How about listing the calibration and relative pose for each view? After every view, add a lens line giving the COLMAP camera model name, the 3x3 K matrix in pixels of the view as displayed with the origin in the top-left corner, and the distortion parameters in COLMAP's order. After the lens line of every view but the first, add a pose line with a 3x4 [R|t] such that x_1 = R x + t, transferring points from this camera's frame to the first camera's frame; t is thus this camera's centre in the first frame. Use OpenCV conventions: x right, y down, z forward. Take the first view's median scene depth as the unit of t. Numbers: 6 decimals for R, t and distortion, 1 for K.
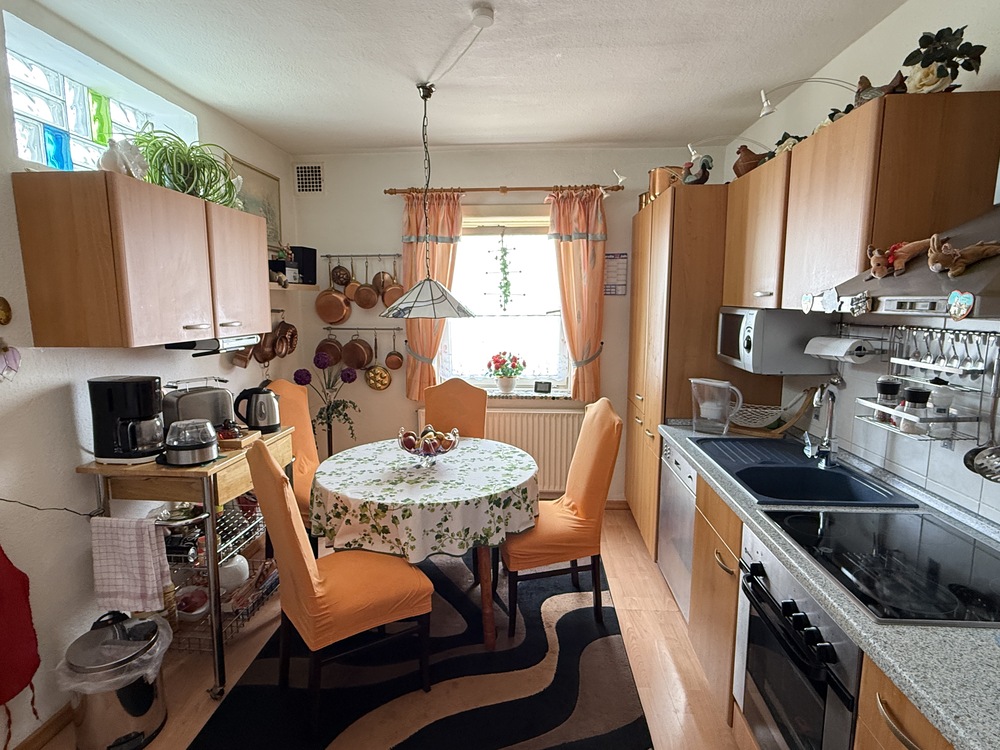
lens RADIAL K [[529.7, 0, 499.5], [0, 529.7, 373.6], [0, 0, 1]] dist [-0.006262, -0.000499]
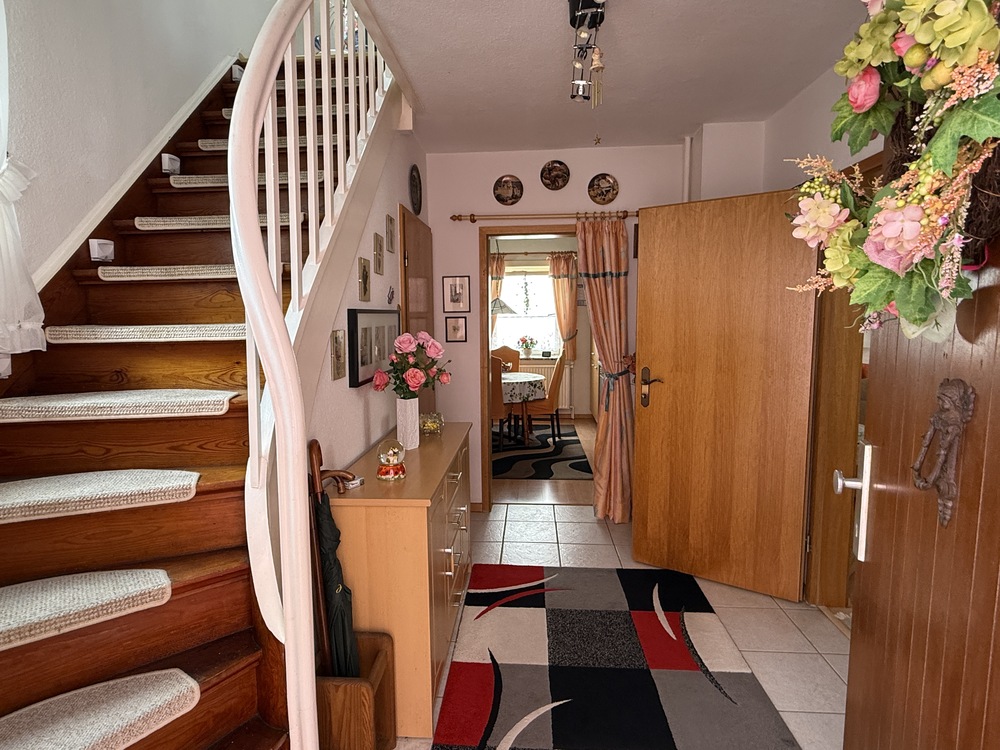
lens RADIAL K [[529.7, 0, 499.4], [0, 529.7, 371.6], [0, 0, 1]] dist [-0.006262, -0.000499]
pose [[0.999931, -0.009633, 0.006768, -0.106833], [0.009815, 0.999578, -0.027328, 0.147487], [-0.006502, 0.027392, 0.999604, -0.953966]]
